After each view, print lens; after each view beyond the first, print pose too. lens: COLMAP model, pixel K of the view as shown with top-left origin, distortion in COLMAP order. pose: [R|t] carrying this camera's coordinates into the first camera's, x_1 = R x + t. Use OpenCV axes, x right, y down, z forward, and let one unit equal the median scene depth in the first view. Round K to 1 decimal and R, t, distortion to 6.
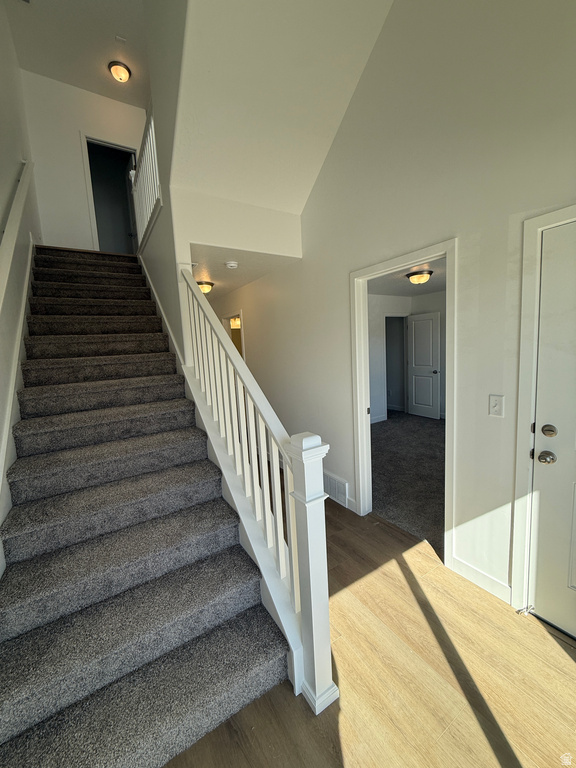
lens RADIAL K [[306.3, 0, 292.9], [0, 306.3, 385.5], [0, 0, 1]] dist [0.000109, 0.000065]
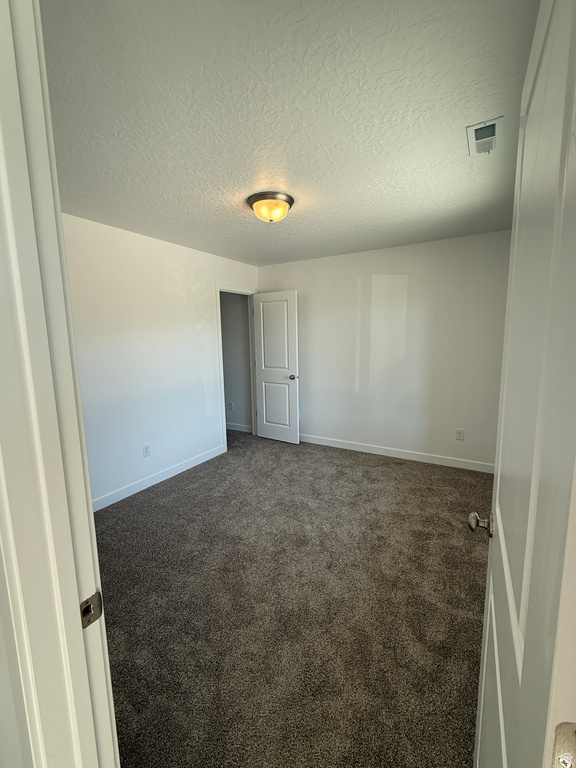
lens RADIAL K [[336.4, 0, 289.4], [0, 336.4, 383.4], [0, 0, 1]] dist [-0.001490, 0.000107]
pose [[0.897350, -0.025281, 0.440594, 0.121684], [0.023292, 0.999679, 0.009922, -0.037864], [-0.440704, 0.001359, 0.897652, 0.316236]]
